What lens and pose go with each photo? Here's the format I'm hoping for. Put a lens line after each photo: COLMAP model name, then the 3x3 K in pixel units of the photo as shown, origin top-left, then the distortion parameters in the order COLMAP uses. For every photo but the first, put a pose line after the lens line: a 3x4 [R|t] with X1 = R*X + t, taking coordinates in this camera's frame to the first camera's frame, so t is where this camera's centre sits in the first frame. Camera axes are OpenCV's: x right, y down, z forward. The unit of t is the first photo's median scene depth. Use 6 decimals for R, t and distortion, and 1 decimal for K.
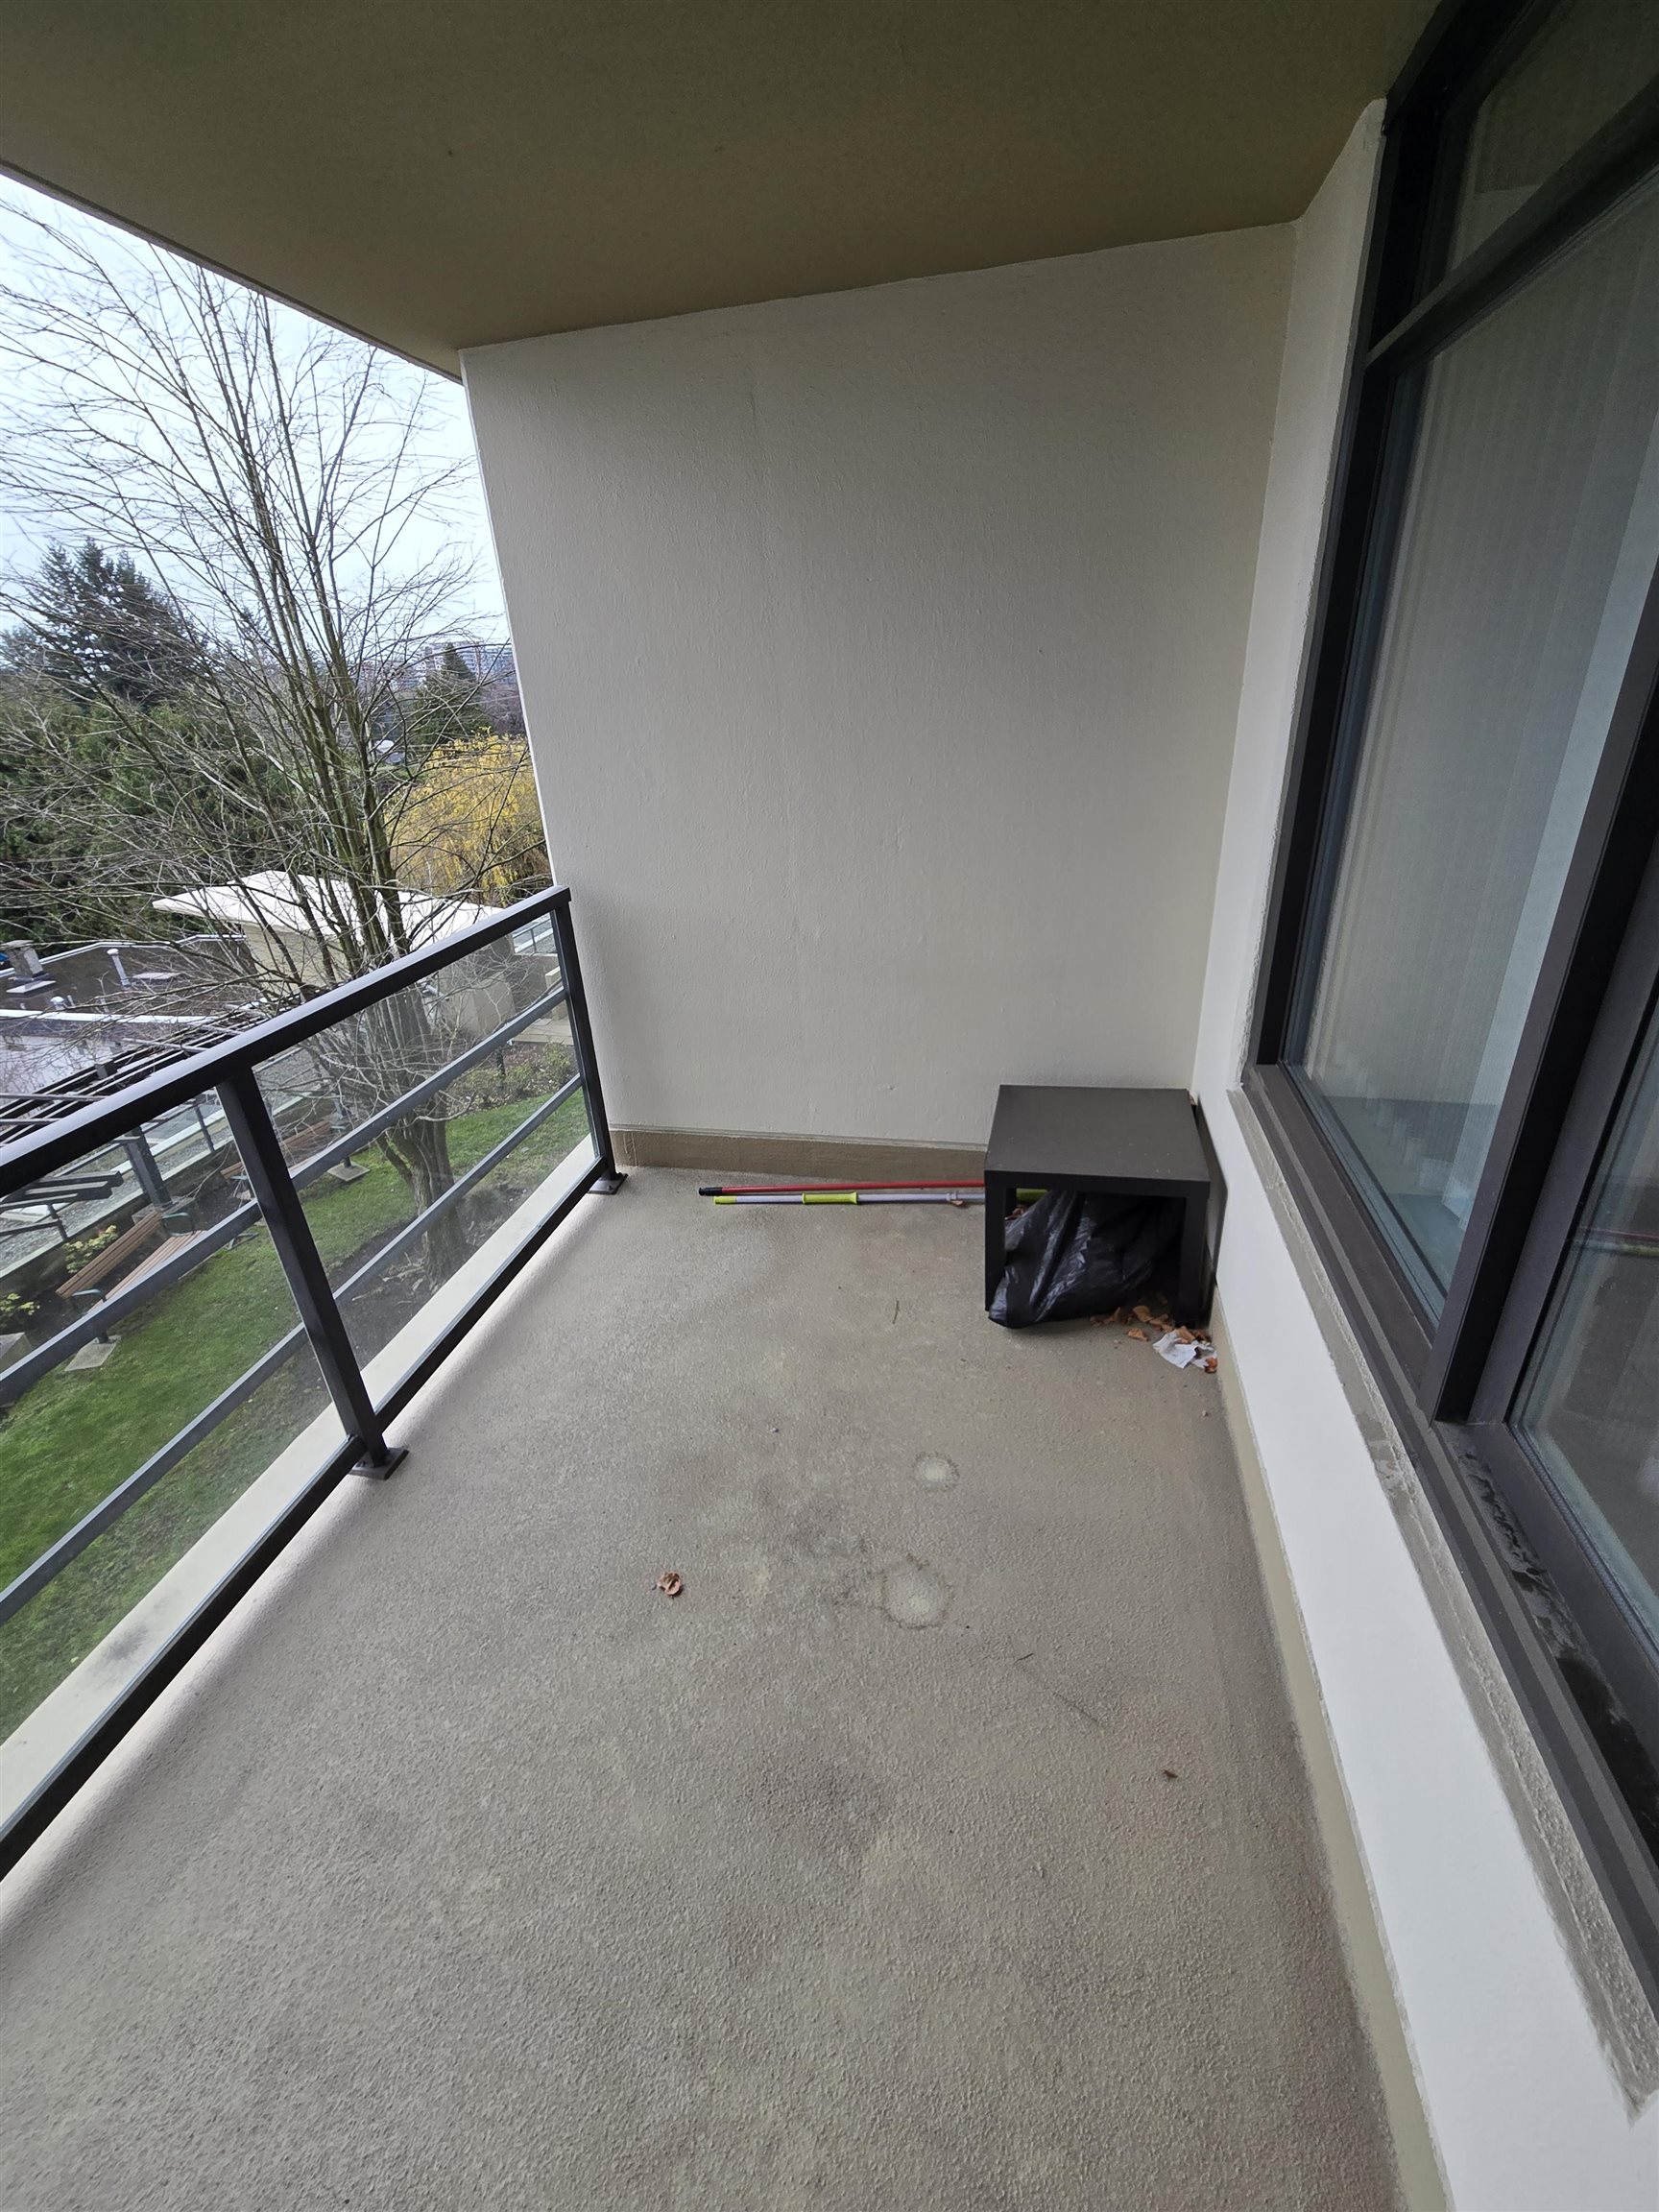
lens RADIAL K [[905.3, 0, 825.1], [0, 905.3, 1089.4], [0, 0, 1]] dist [-0.002551, 0.001651]
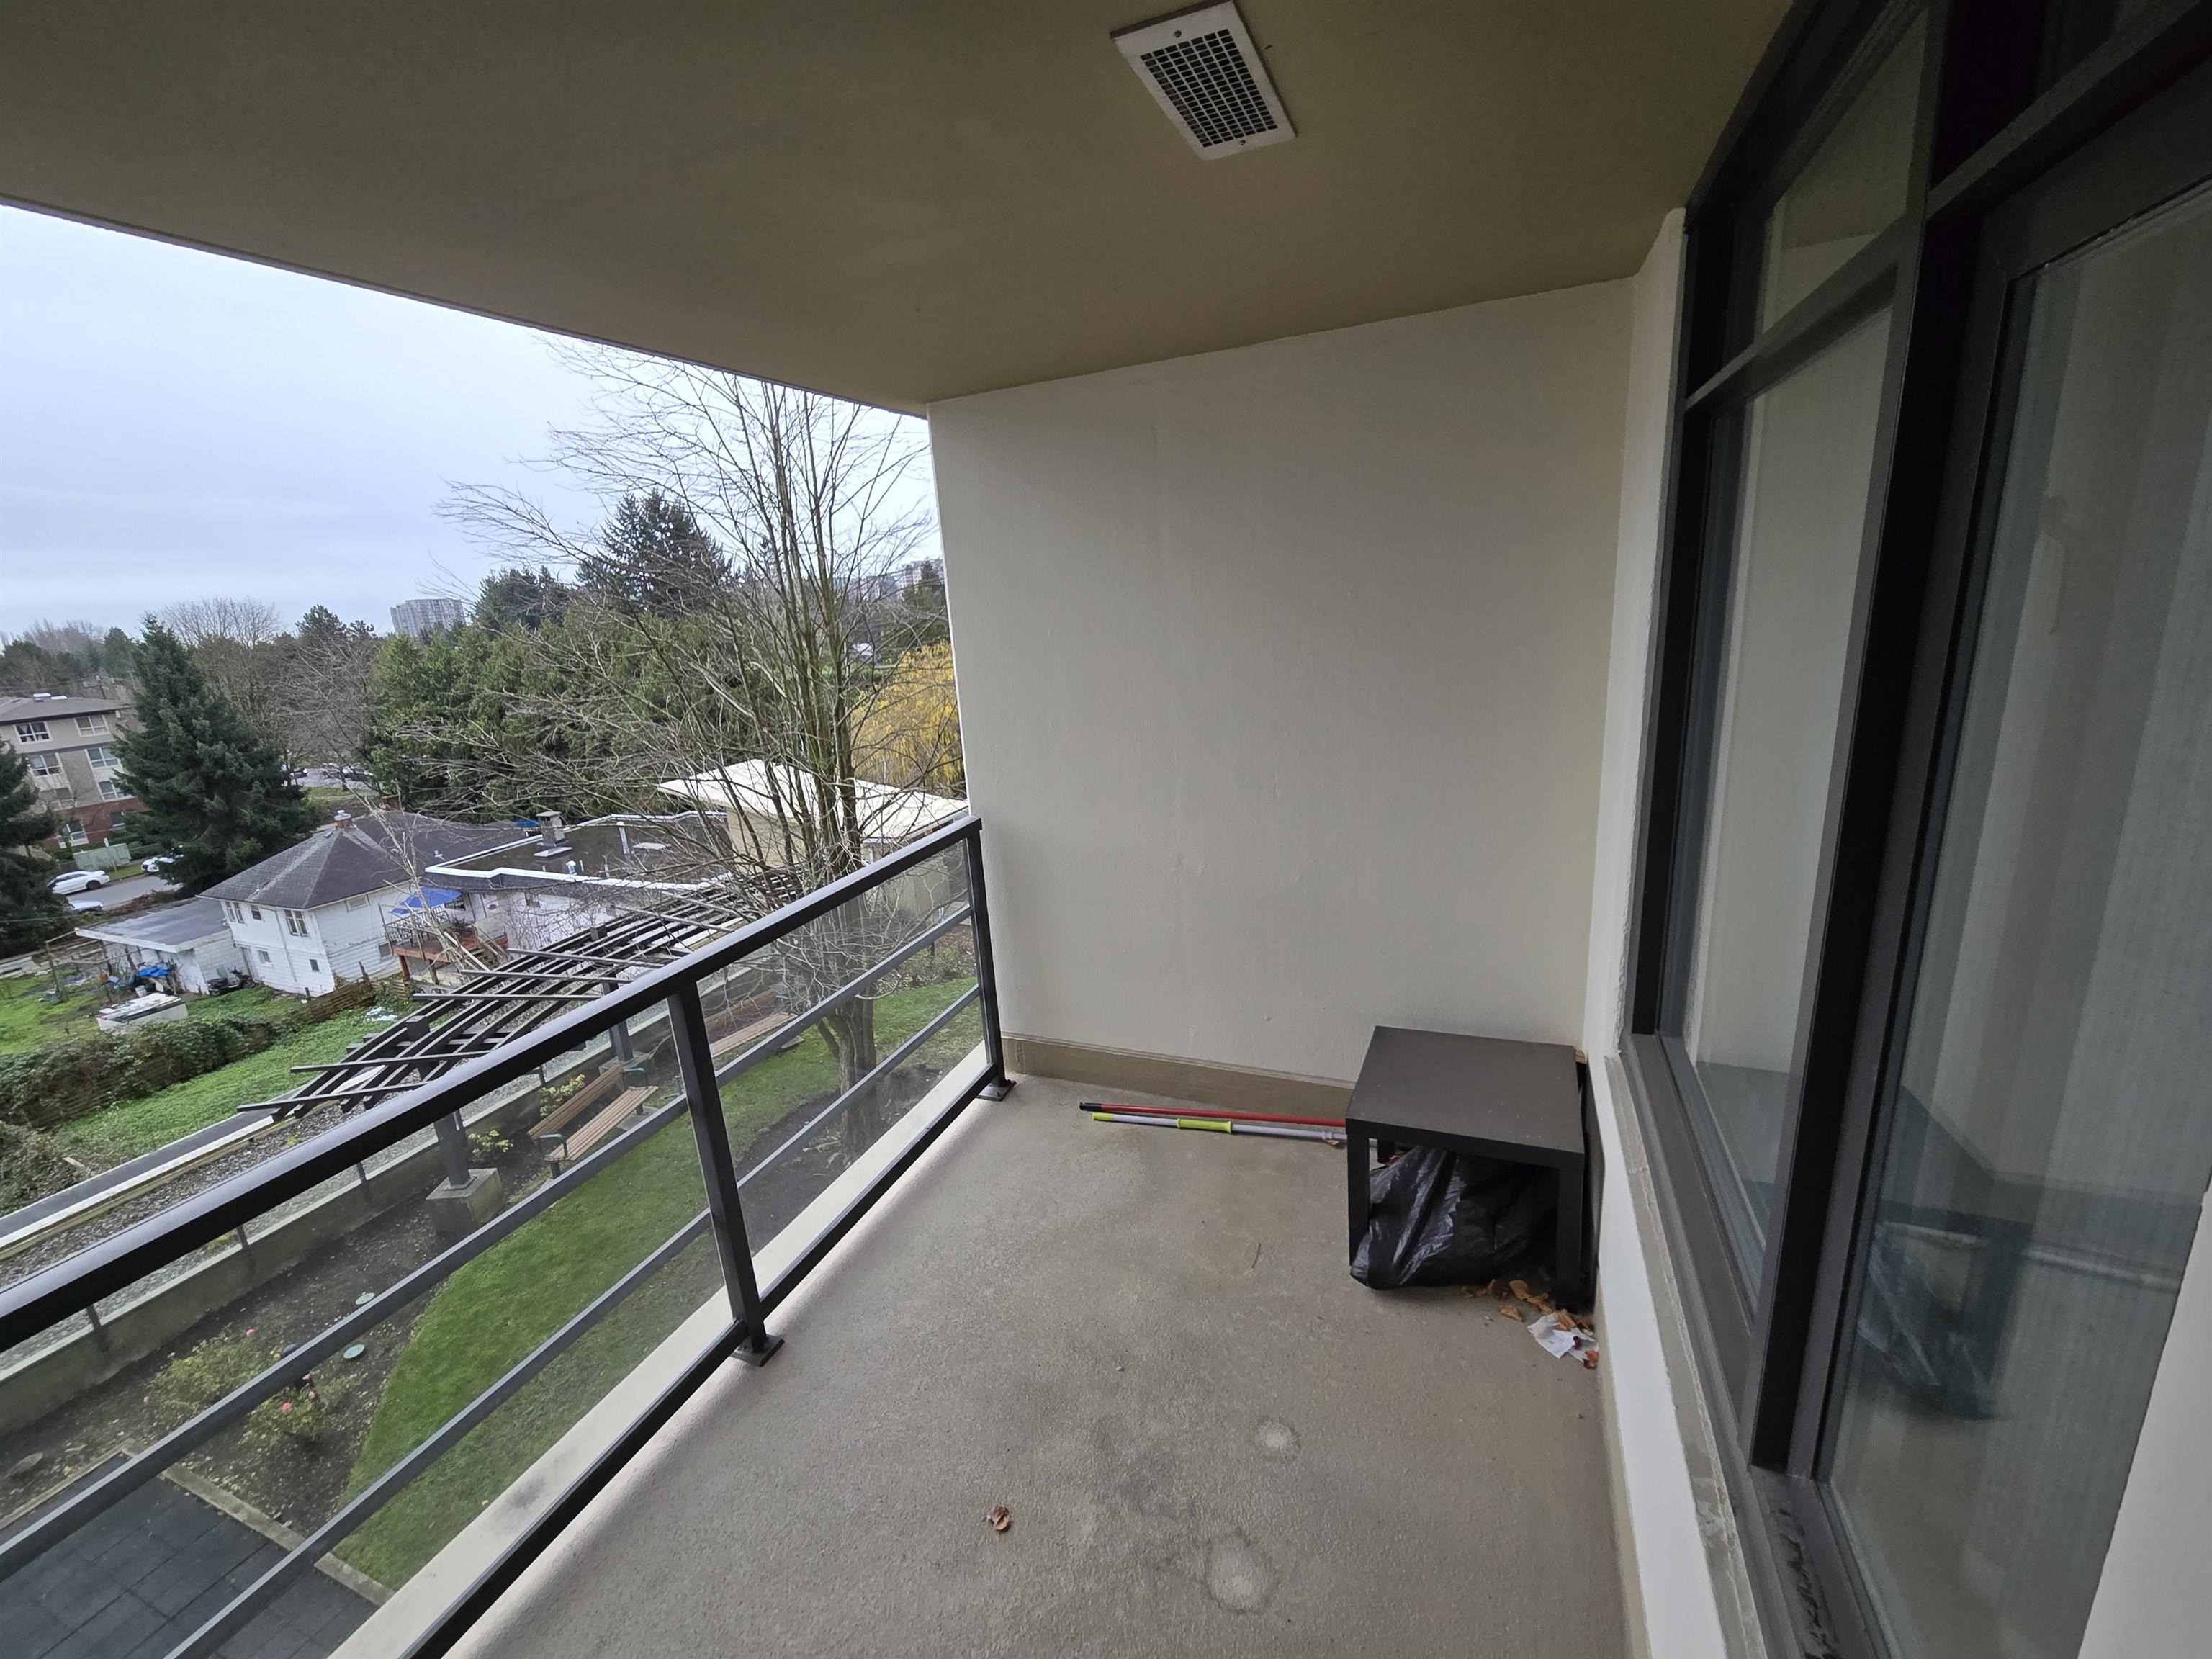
lens RADIAL K [[905.3, 0, 1088.6], [0, 905.3, 823.3], [0, 0, 1]] dist [-0.002551, 0.001651]
pose [[0.982408, 0.032666, -0.183869, 0.049444], [-0.063469, 0.984378, -0.164228, -0.035260], [0.175632, 0.173009, 0.969134, -0.058986]]
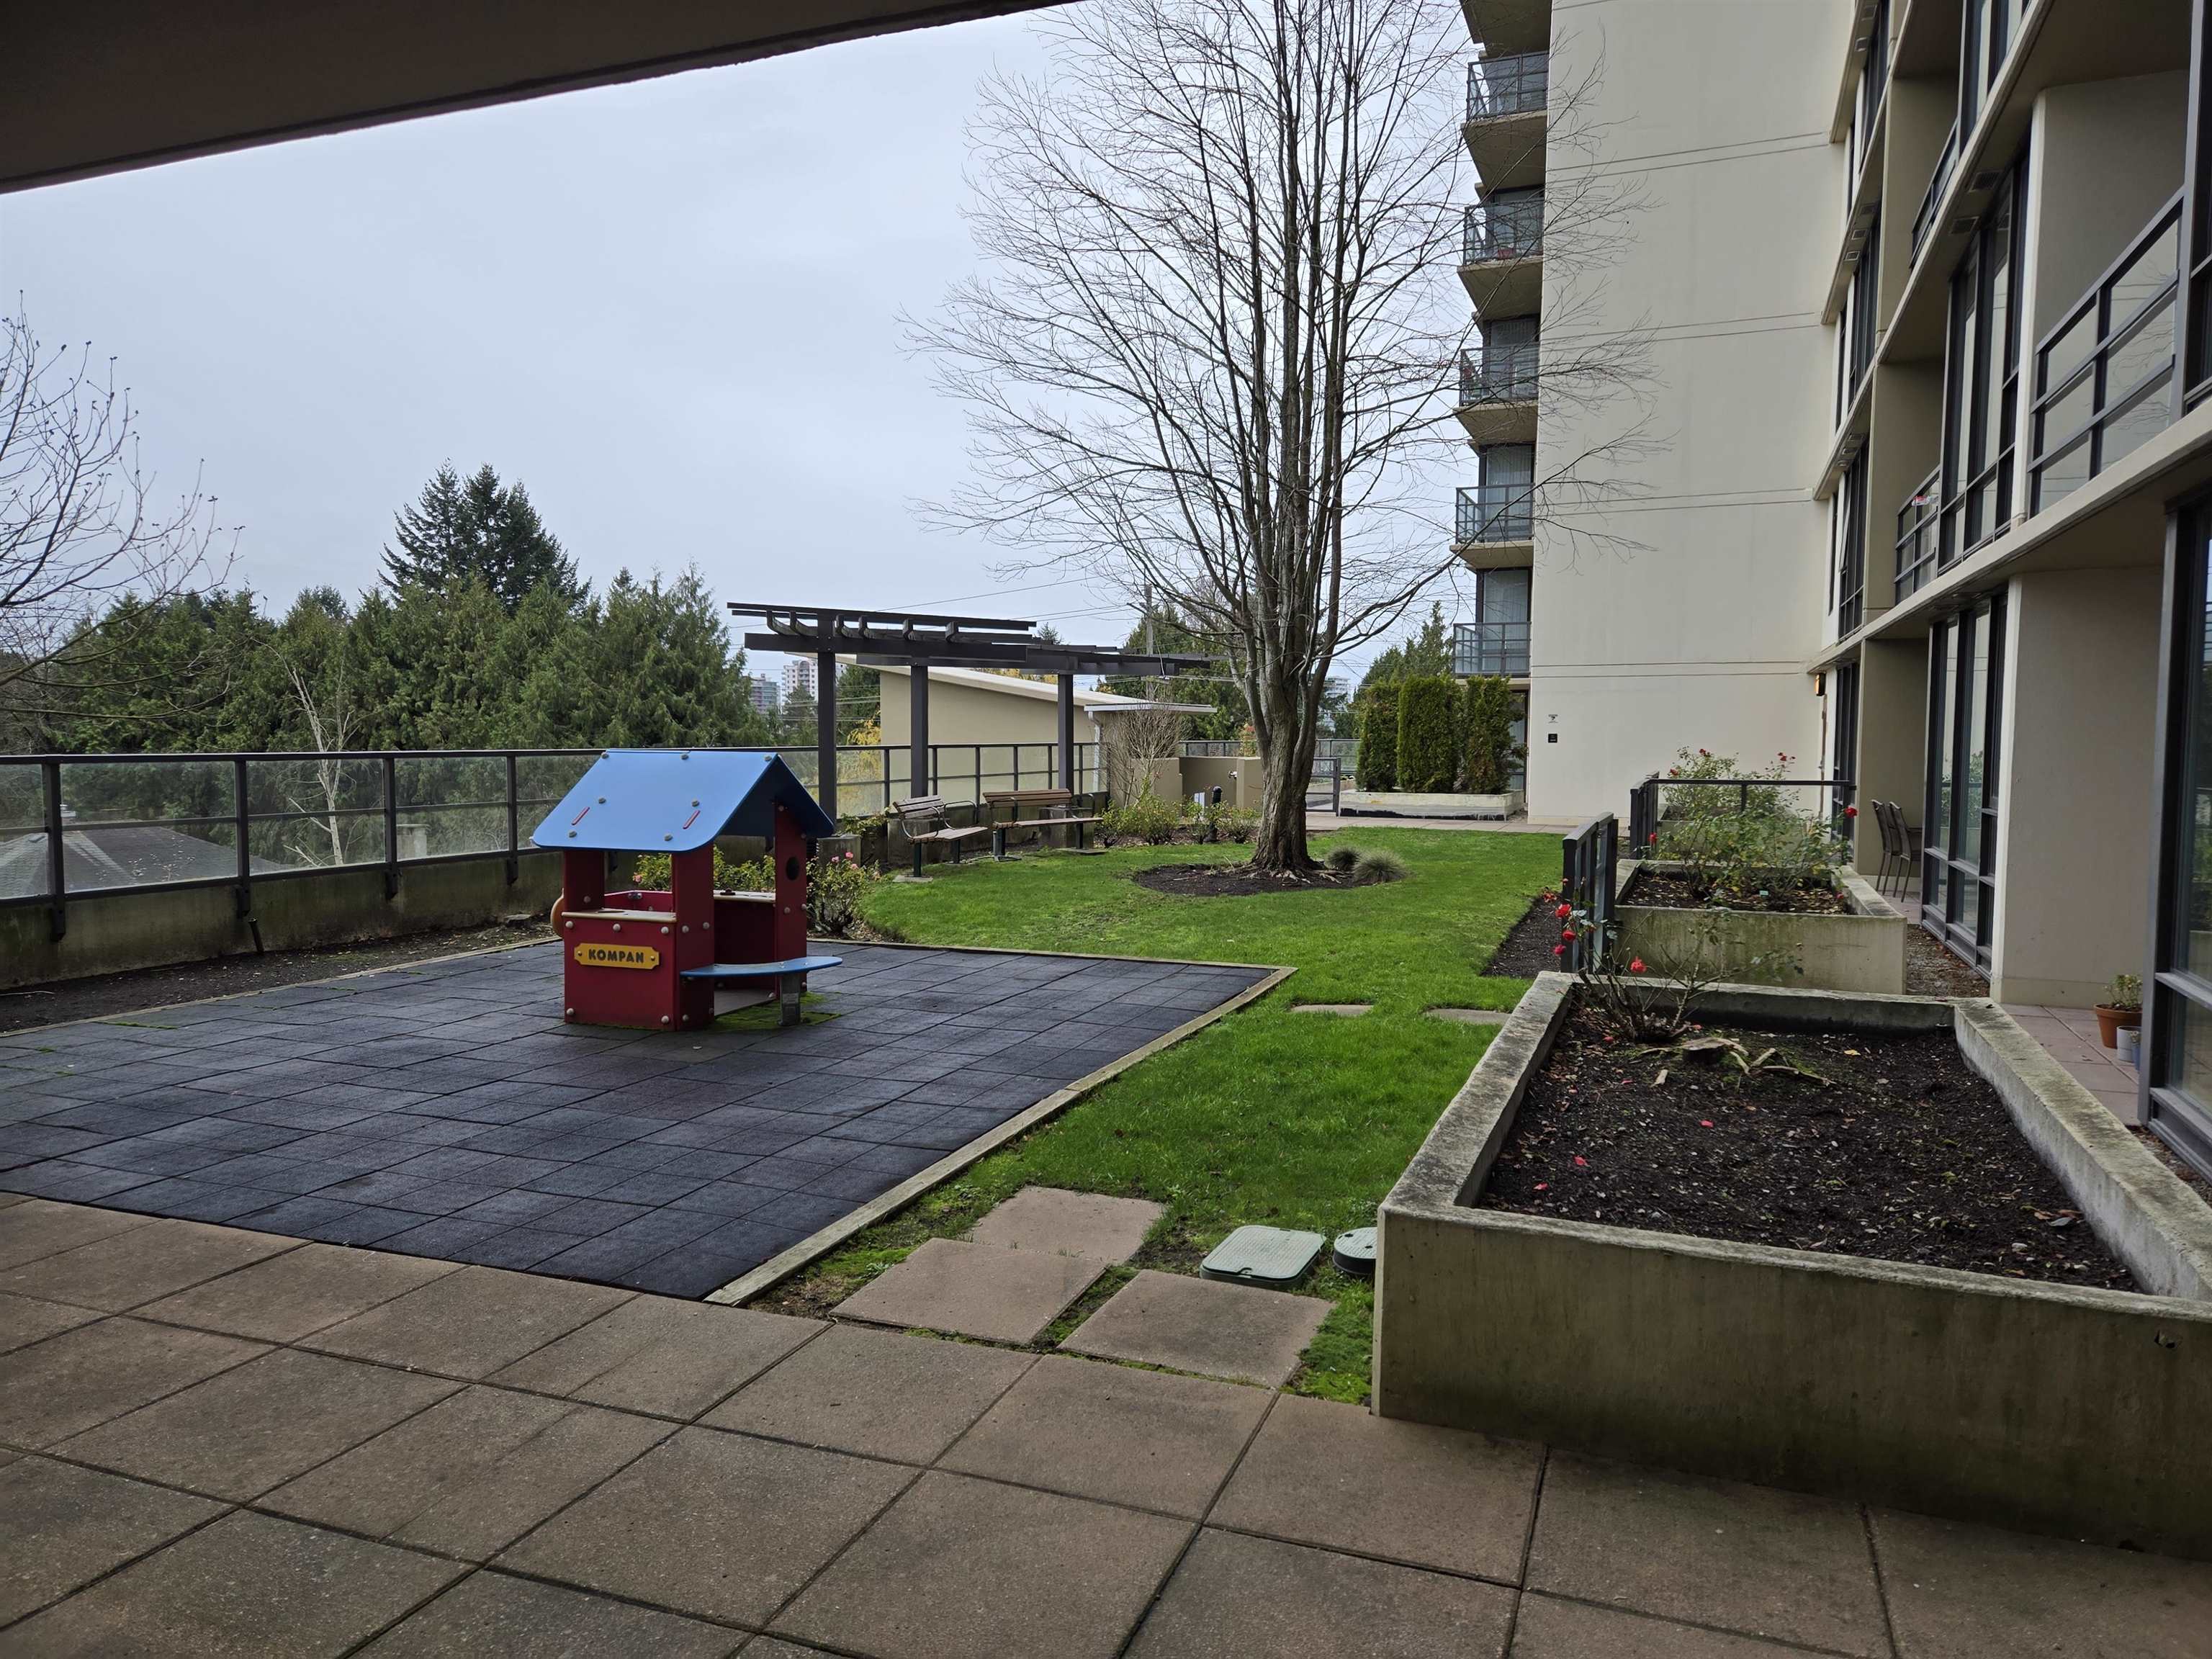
lens RADIAL K [[1464.9, 0, 1089.2], [0, 1464.9, 812.7], [0, 0, 1]] dist [0.065814, -0.036272]
pose [[0.982650, 0.071946, -0.170946, -1.880083], [-0.129137, 0.926980, -0.352181, 2.047172], [0.133125, 0.368146, 0.920188, -0.339550]]
